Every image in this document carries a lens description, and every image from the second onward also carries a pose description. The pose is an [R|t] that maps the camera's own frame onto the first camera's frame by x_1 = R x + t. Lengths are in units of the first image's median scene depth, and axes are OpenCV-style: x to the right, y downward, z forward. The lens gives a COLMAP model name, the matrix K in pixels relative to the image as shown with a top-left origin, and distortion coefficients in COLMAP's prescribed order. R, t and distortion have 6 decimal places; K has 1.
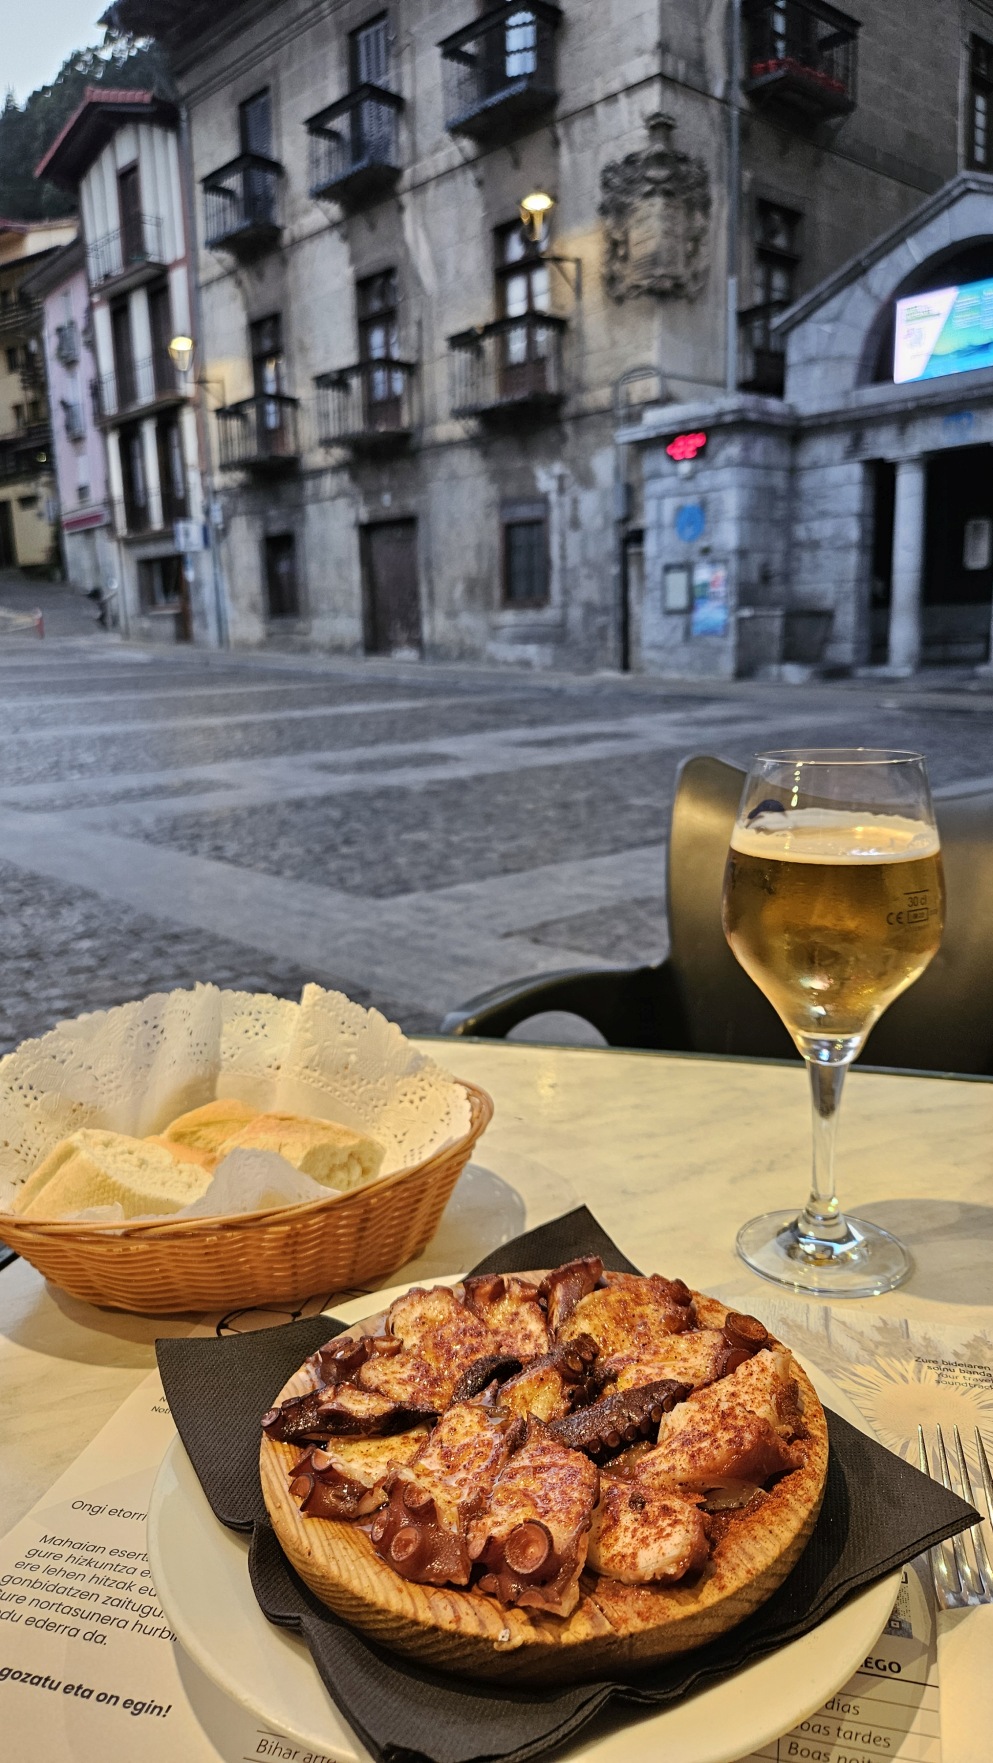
lens RADIAL K [[1229.2, 0, 496.5], [0, 1229.2, 881.5], [0, 0, 1]] dist [0.027053, -0.005437]
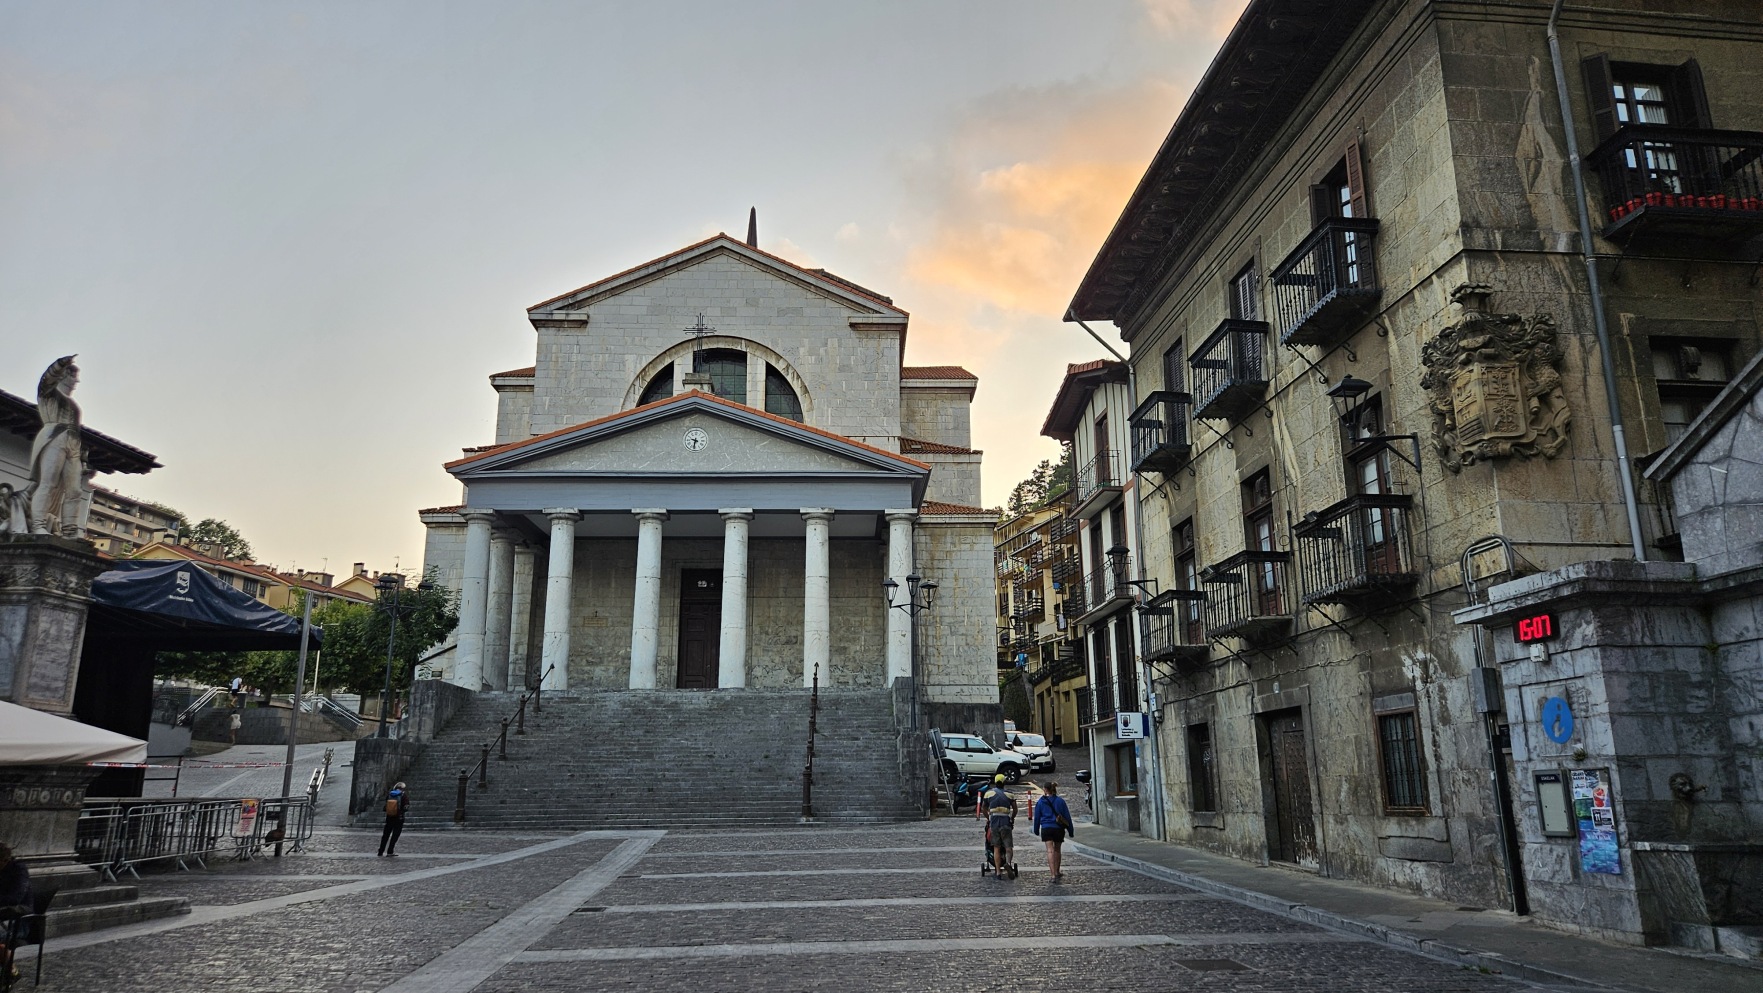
lens RADIAL K [[1178.6, 0, 881.5], [0, 1178.6, 496.5], [0, 0, 1]] dist [0.029227, -0.003332]
pose [[0.803268, -0.129015, -0.581478, 0.255308], [-0.132847, 0.912858, -0.386059, -0.073219], [0.580614, 0.387356, 0.716130, 0.165911]]
